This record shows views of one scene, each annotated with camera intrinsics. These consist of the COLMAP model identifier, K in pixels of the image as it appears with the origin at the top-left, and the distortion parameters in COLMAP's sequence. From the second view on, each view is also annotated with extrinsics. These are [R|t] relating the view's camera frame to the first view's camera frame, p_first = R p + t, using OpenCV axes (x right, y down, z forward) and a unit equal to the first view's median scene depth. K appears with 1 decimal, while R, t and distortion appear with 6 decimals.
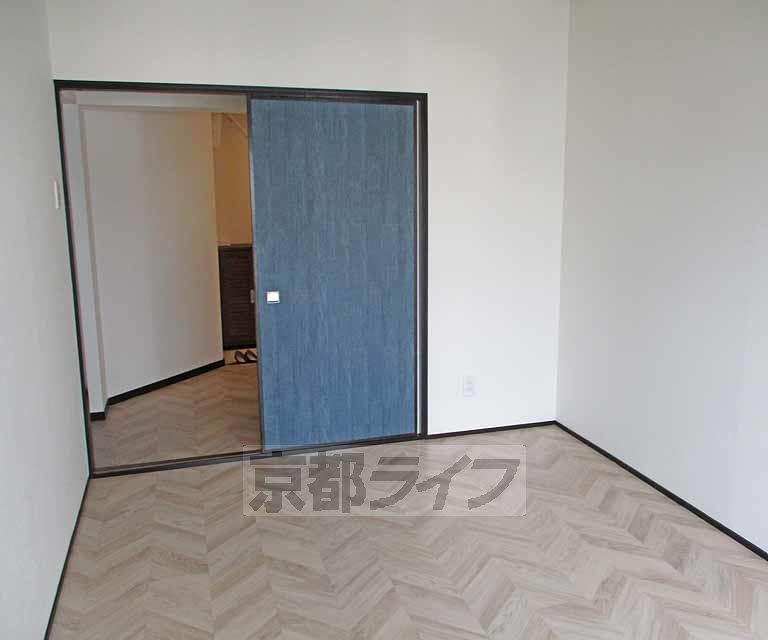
lens RADIAL K [[722.1, 0, 408.3], [0, 722.1, 318.3], [0, 0, 1]] dist [0.011194, -0.000741]
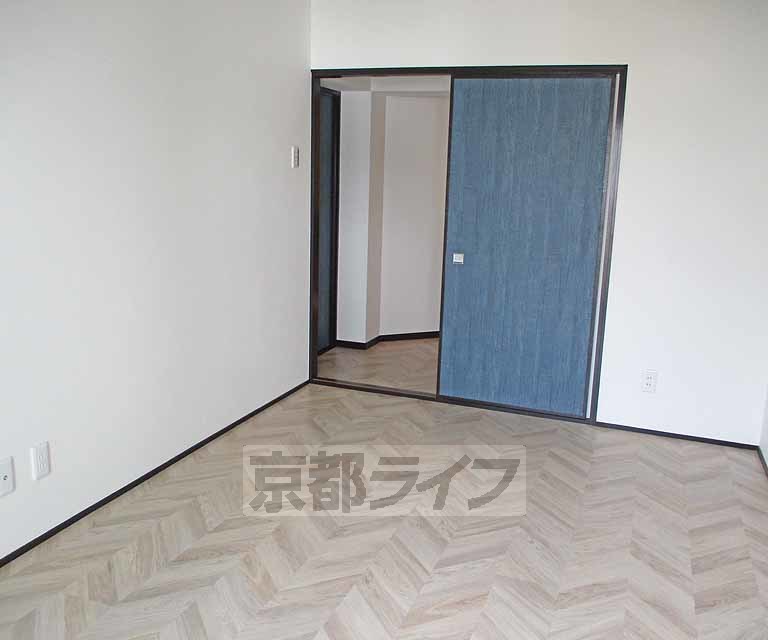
lens RADIAL K [[722.1, 0, 408.3], [0, 722.1, 318.3], [0, 0, 1]] dist [0.011194, -0.000741]
pose [[0.782446, 0.154389, -0.603276, 0.433081], [-0.154689, 0.986601, 0.051857, 0.015351], [0.603199, 0.052745, 0.795845, 0.080374]]
